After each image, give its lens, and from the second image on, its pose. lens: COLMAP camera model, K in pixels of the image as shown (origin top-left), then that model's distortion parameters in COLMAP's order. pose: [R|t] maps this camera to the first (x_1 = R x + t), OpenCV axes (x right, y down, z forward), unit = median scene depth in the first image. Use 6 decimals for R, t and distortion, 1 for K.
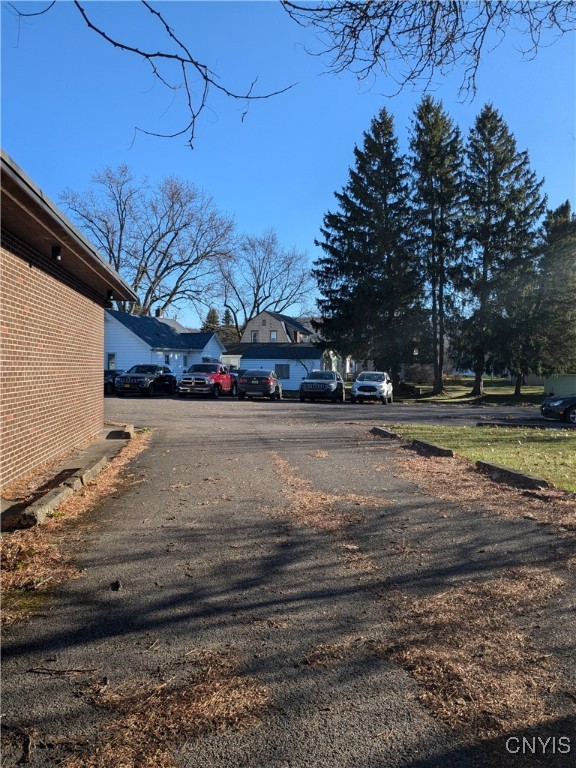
lens RADIAL K [[601.6, 0, 288.0], [0, 601.6, 384.0], [0, 0, 1]] dist [0.000128, -0.003162]
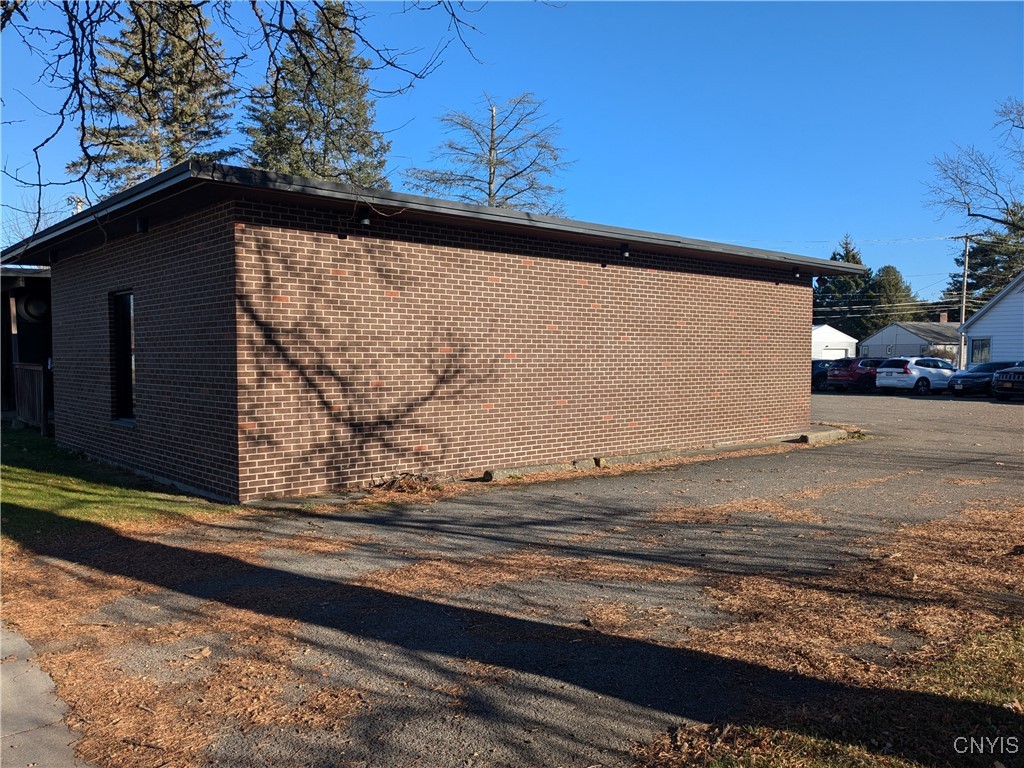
lens RADIAL K [[802.1, 0, 512.0], [0, 802.1, 384.0], [0, 0, 1]] dist [0.000128, -0.003162]
pose [[0.577794, 0.020547, -0.815924, 1.276667], [-0.017432, 0.999766, 0.012832, 0.005087], [0.815997, 0.006809, 0.578016, 0.048788]]
